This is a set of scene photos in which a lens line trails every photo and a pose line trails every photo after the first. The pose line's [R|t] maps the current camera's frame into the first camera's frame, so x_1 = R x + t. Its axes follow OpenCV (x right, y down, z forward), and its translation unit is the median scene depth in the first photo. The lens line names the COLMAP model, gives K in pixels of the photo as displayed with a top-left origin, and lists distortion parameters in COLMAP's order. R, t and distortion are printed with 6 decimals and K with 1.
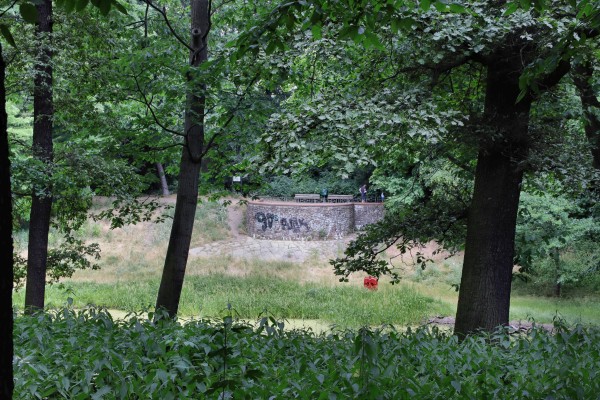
lens RADIAL K [[1117.5, 0, 299.8], [0, 1117.5, 200.0], [0, 0, 1]] dist [-0.030725, 0.000000]
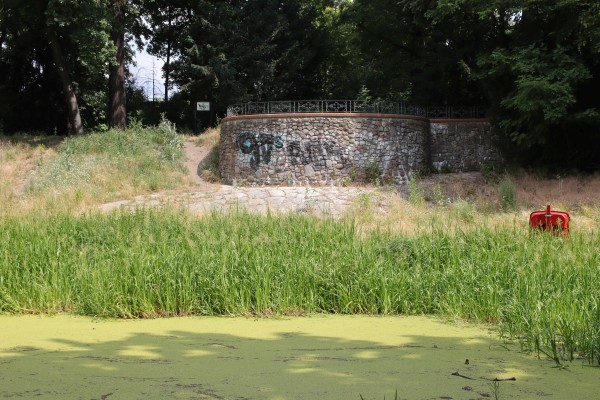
lens RADIAL K [[1057.4, 0, 300.4], [0, 1057.4, 200.0], [0, 0, 1]] dist [0.053684, 0.000000]
pose [[0.999714, -0.009633, 0.021869, -0.021933], [0.010882, 0.998273, -0.057722, 0.069003], [-0.021276, 0.057943, 0.998093, 0.531834]]
